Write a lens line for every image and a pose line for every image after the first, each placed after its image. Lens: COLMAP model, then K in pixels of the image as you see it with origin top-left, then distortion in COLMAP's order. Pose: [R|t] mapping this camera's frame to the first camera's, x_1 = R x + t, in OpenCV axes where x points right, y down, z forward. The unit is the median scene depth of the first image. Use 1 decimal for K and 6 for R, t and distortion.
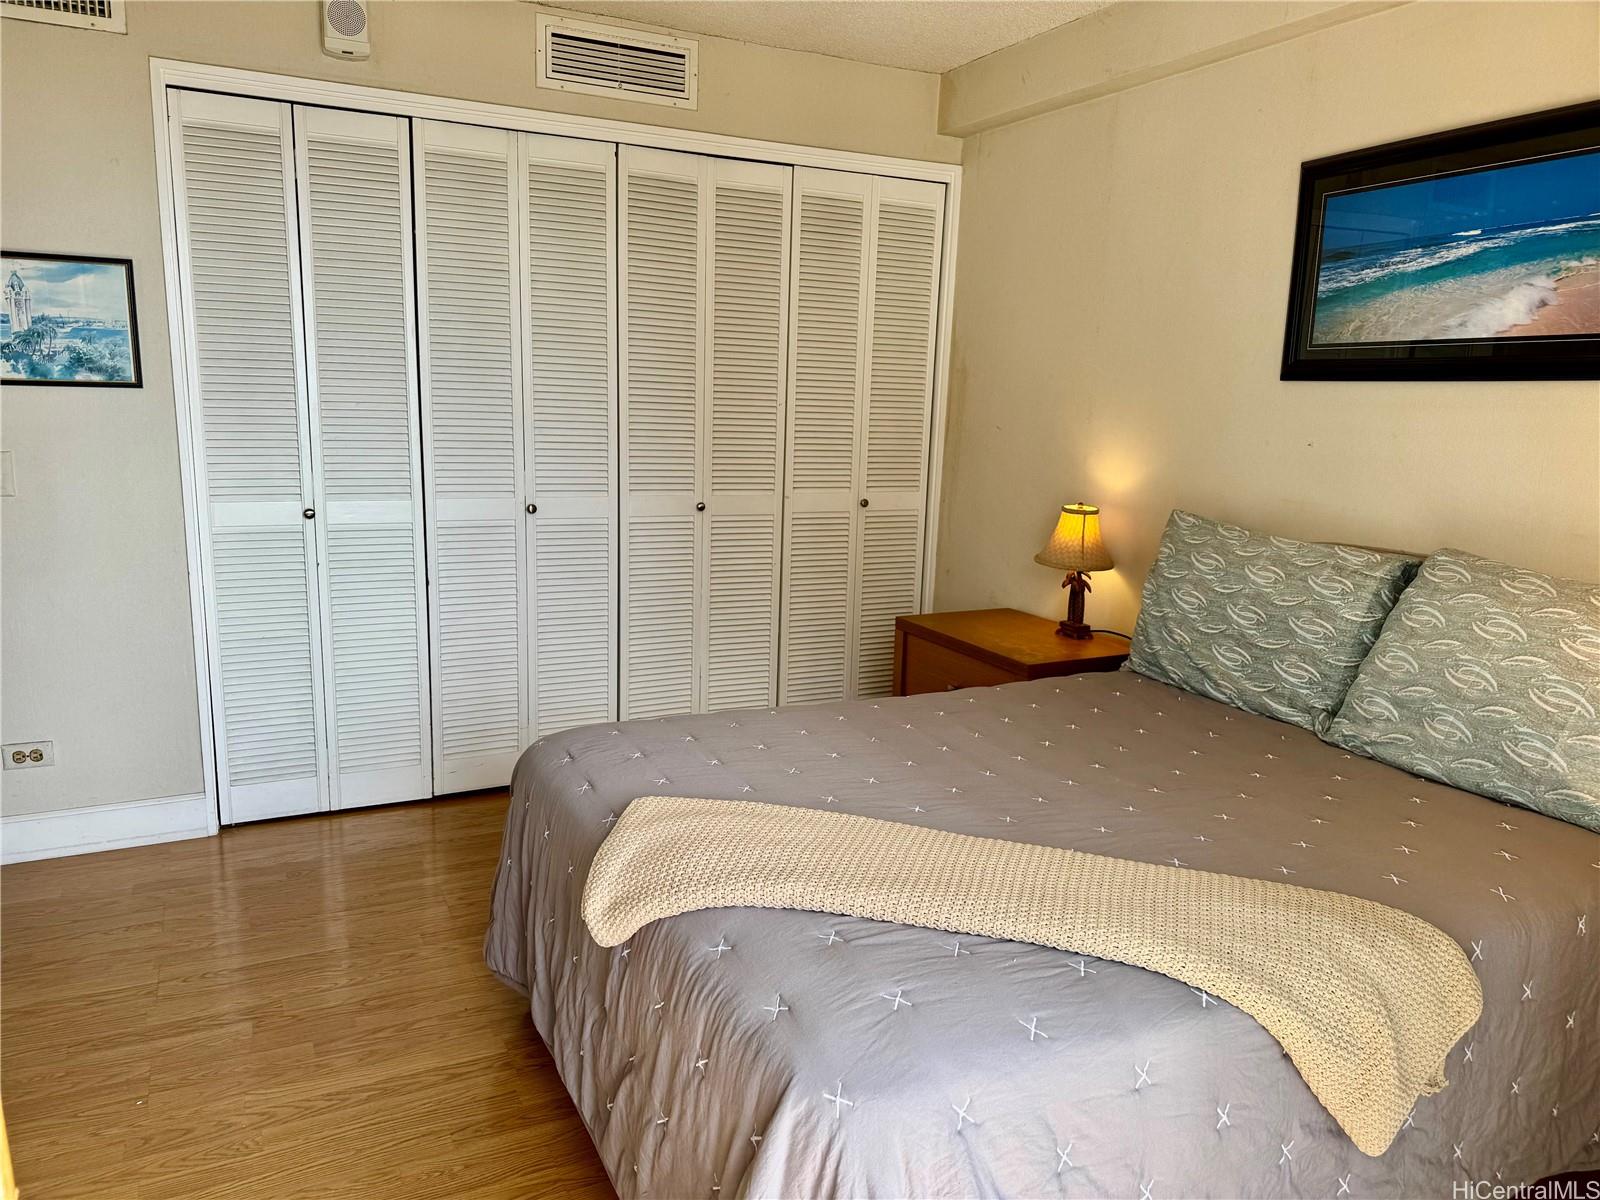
lens RADIAL K [[1126.1, 0, 800.0], [0, 1126.1, 600.0], [0, 0, 1]] dist [0.131850, -0.191468]
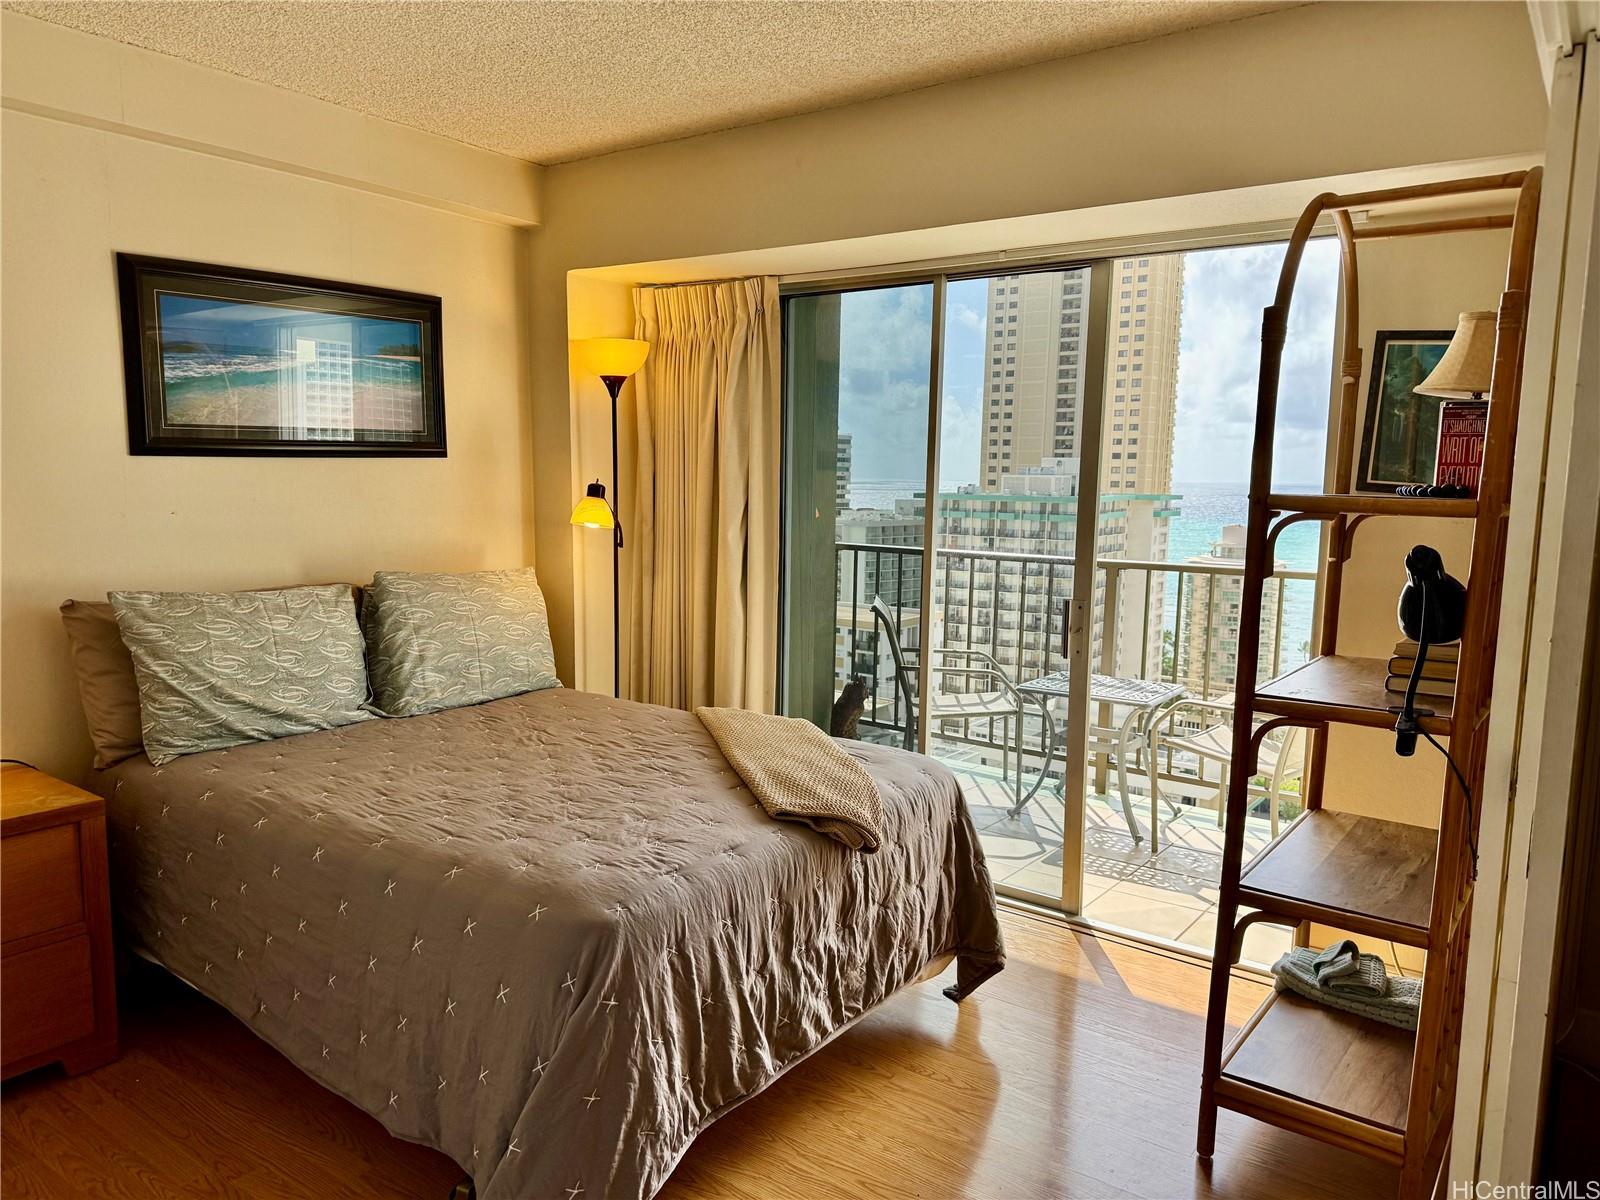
lens RADIAL K [[1125.6, 0, 798.1], [0, 1125.6, 610.0], [0, 0, 1]] dist [0.146277, -0.255854]
pose [[-0.469949, -0.144792, 0.870737, -0.867840], [0.132141, 0.963798, 0.231585, -0.236009], [-0.872747, 0.223893, -0.433803, 1.037441]]
